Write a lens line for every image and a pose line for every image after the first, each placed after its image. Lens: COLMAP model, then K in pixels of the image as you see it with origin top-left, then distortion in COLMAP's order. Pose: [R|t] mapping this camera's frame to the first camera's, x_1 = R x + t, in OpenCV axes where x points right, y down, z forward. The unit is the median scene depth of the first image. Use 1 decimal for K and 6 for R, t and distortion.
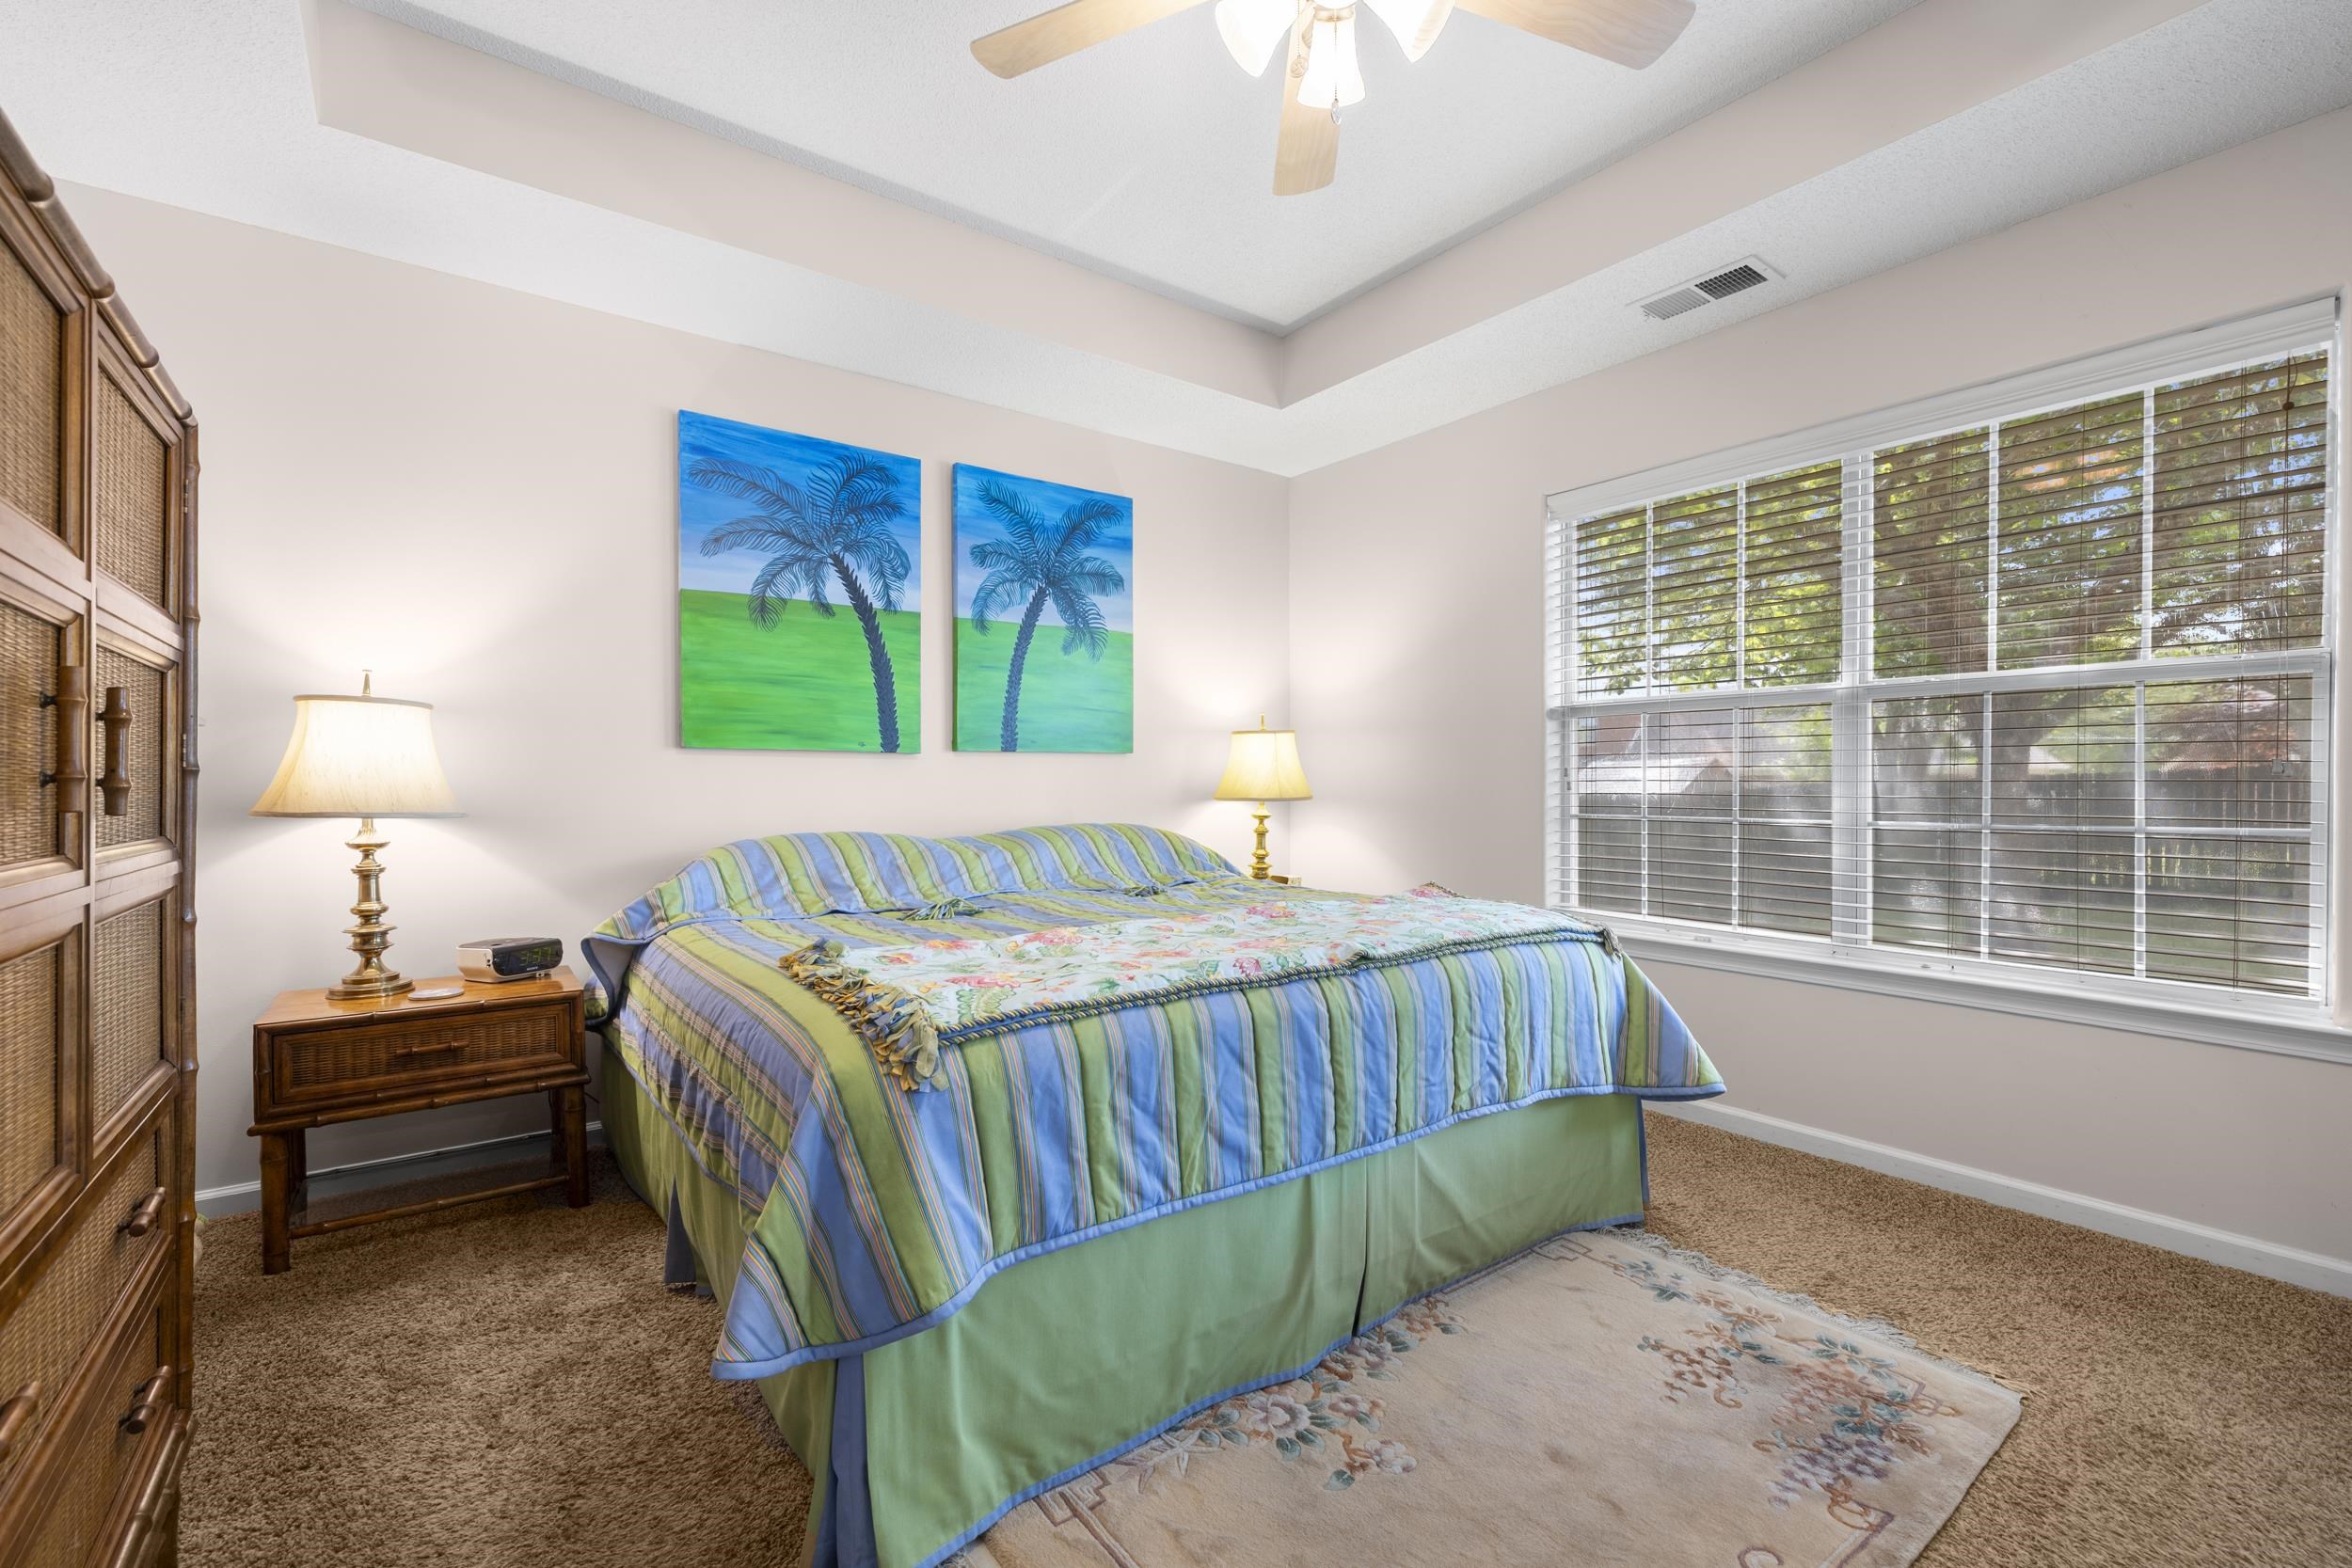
lens RADIAL K [[1001.2, 0, 1161.2], [0, 1001.2, 810.2], [0, 0, 1]] dist [-0.001434, 0.006547]
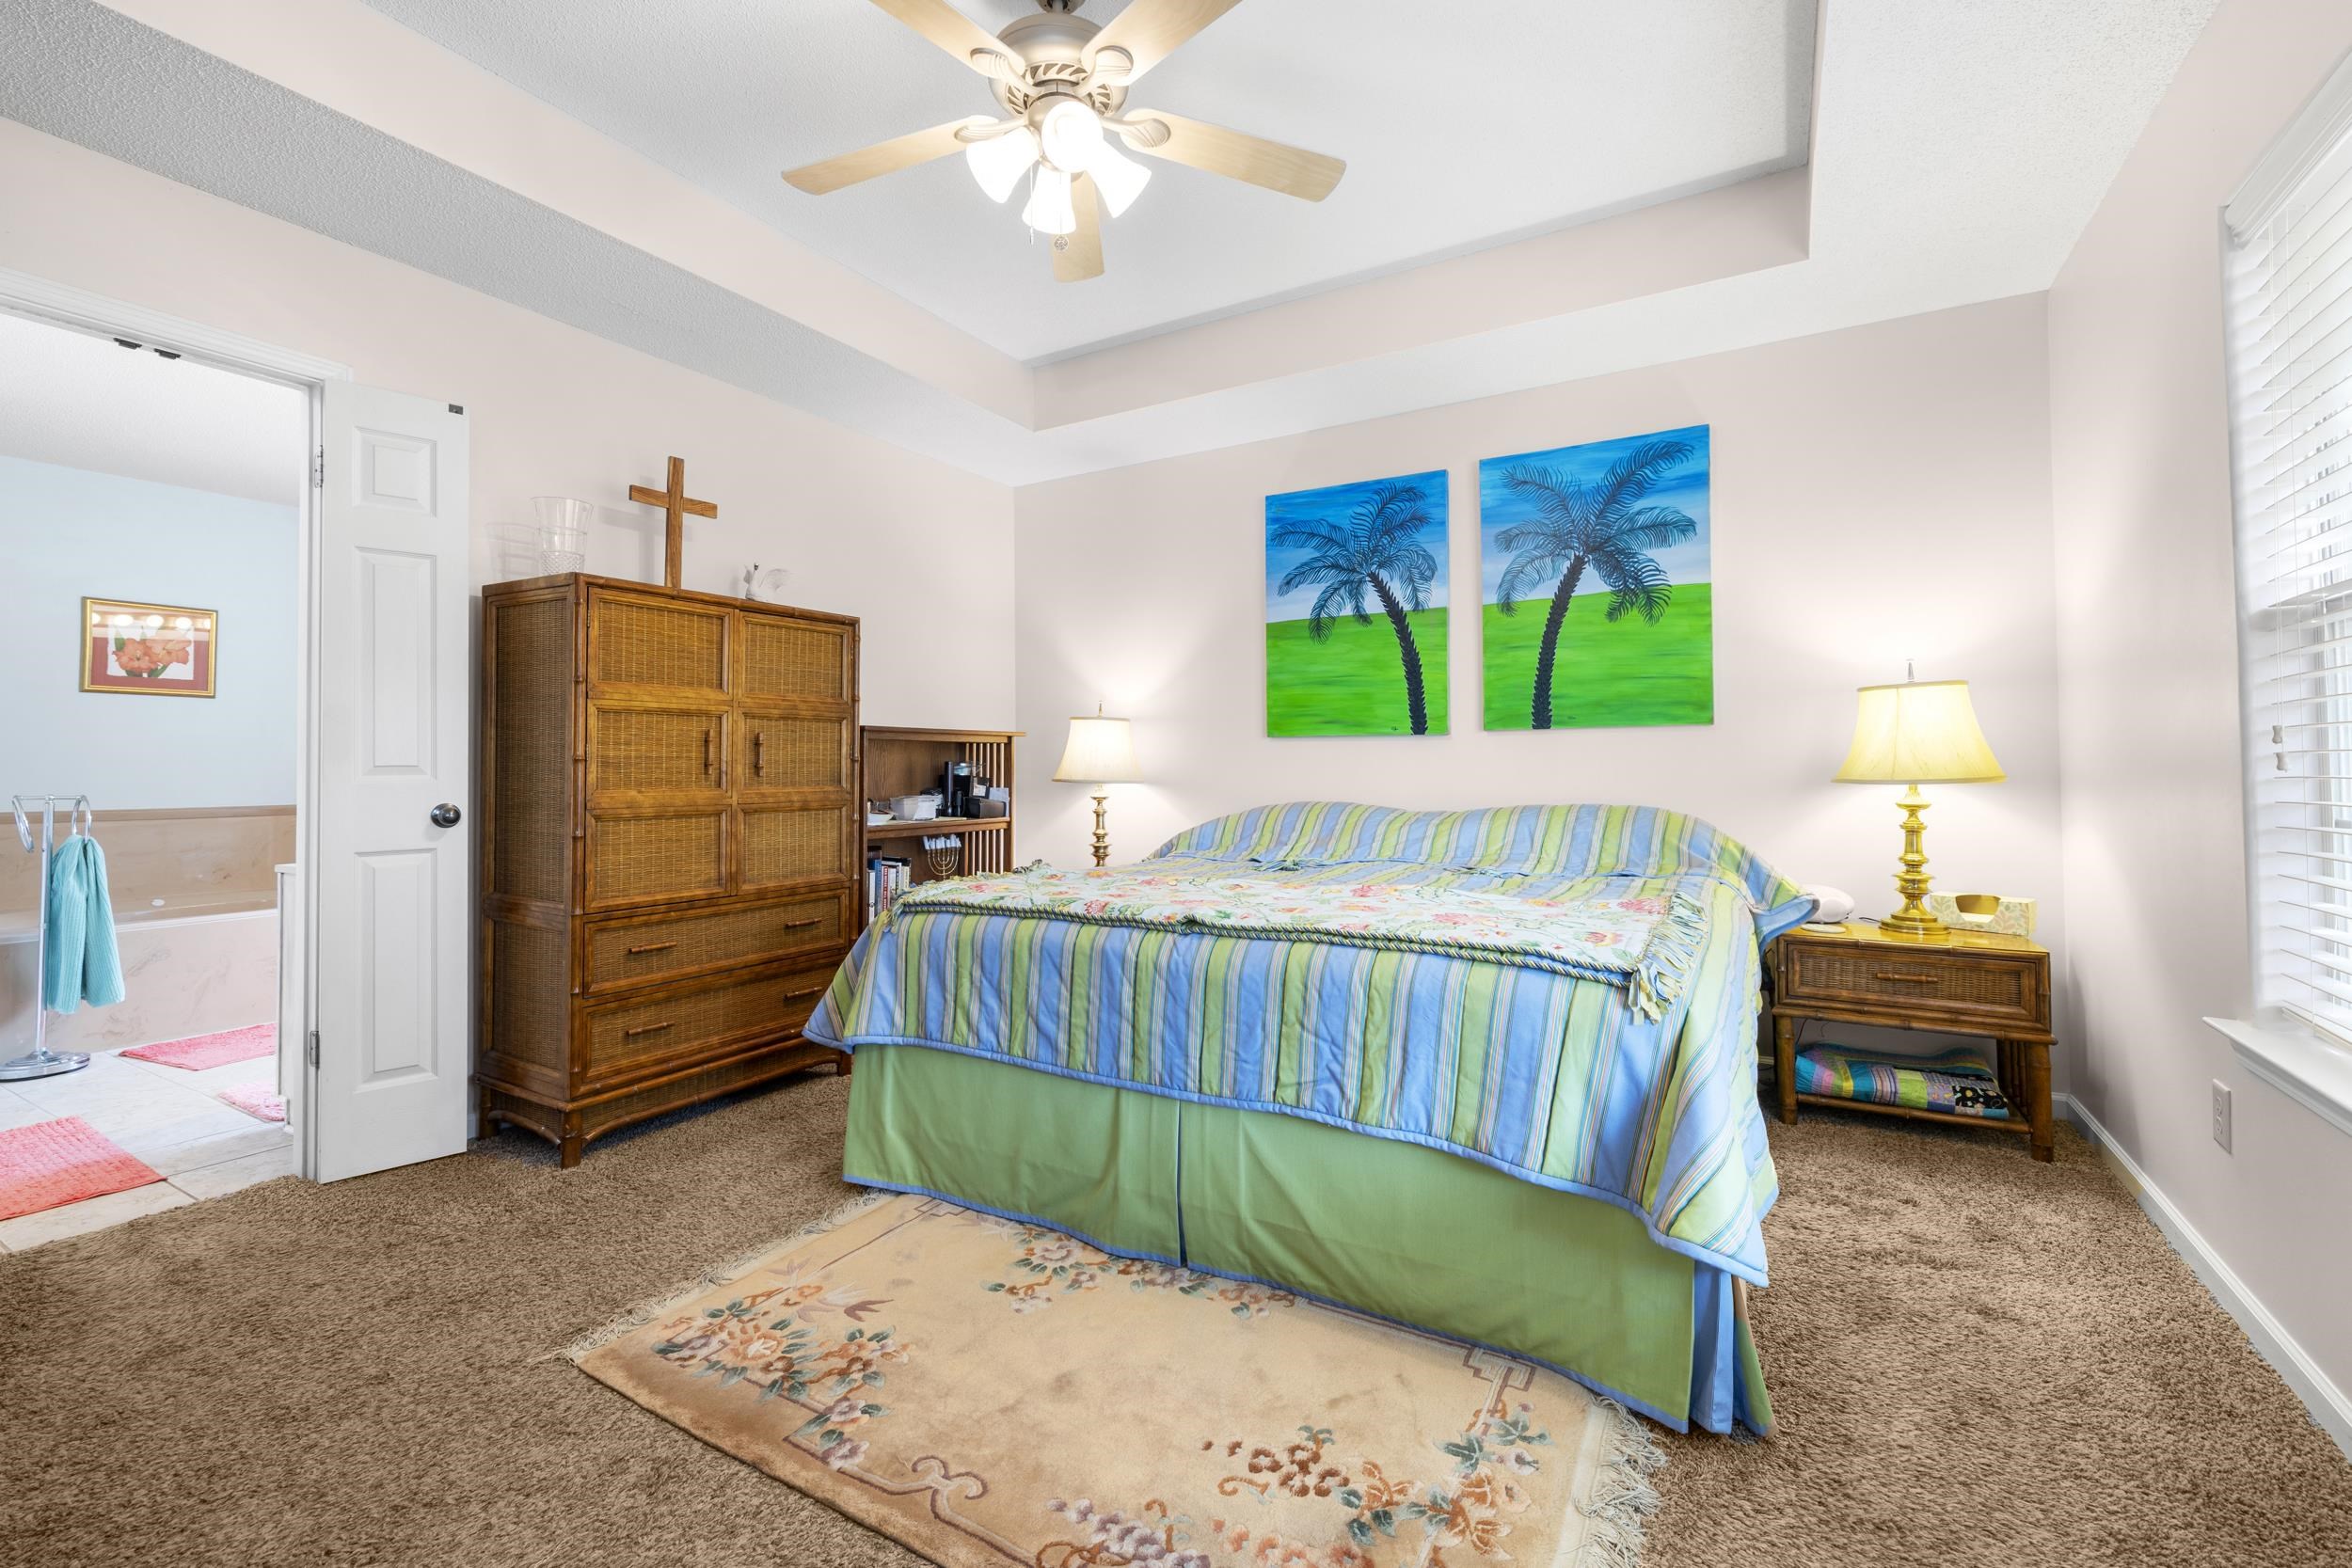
lens RADIAL K [[990.3, 0, 1178.0], [0, 990.3, 765.3], [0, 0, 1]] dist [-0.000258, 0.000190]
pose [[0.397317, -0.000588, -0.917681, 0.722760], [-0.019418, 0.999771, -0.009048, -0.008008], [0.917476, 0.021415, 0.397214, 0.335290]]
